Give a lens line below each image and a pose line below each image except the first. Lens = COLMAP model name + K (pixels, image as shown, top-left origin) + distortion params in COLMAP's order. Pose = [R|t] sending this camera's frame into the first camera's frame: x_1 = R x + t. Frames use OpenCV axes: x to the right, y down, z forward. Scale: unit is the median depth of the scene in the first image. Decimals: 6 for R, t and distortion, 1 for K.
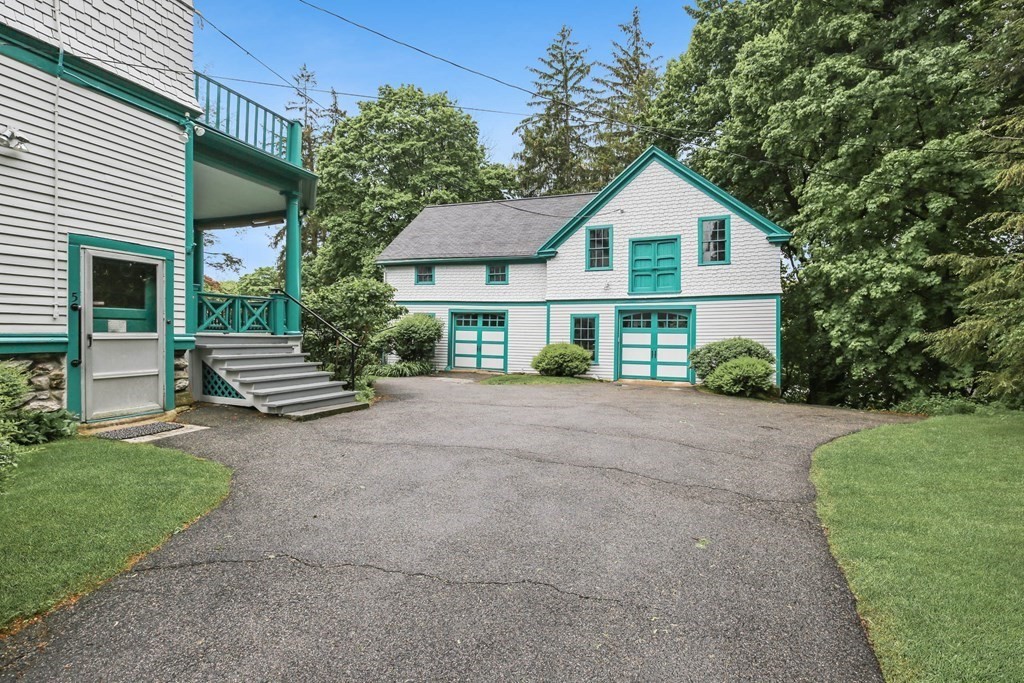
lens RADIAL K [[488.9, 0, 519.2], [0, 488.9, 339.6], [0, 0, 1]] dist [-0.014097, 0.001580]
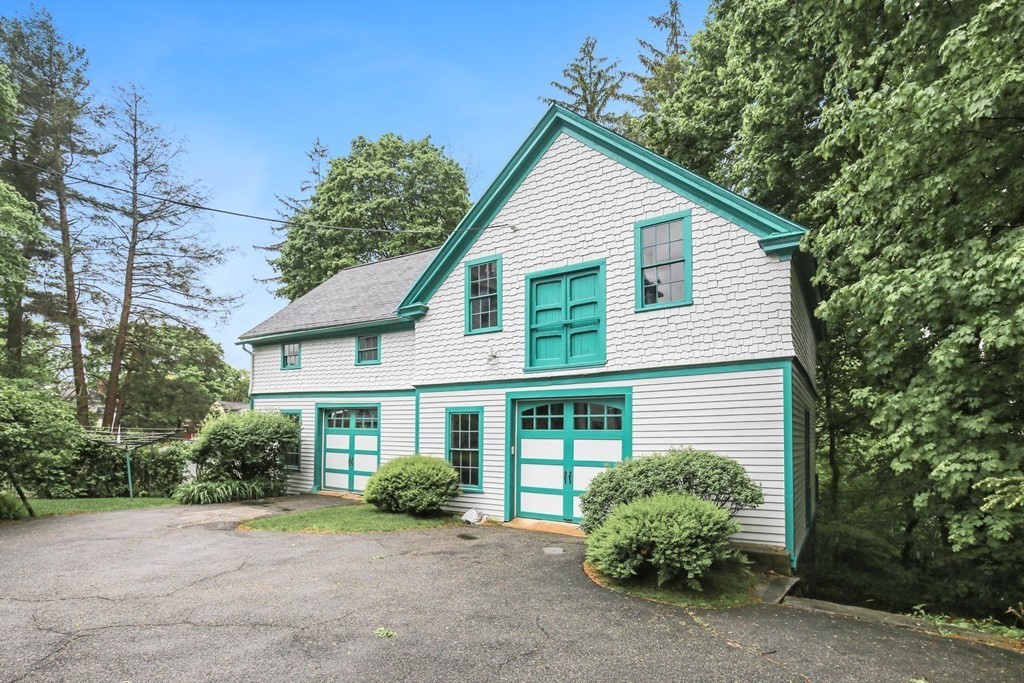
lens RADIAL K [[488.9, 0, 564.2], [0, 488.9, 431.1], [0, 0, 1]] dist [-0.014097, 0.001580]
pose [[0.977478, -0.003941, -0.210999, 0.385005], [0.000001, 0.999826, -0.018672, -0.011624], [0.211036, 0.018251, 0.977308, 0.445197]]
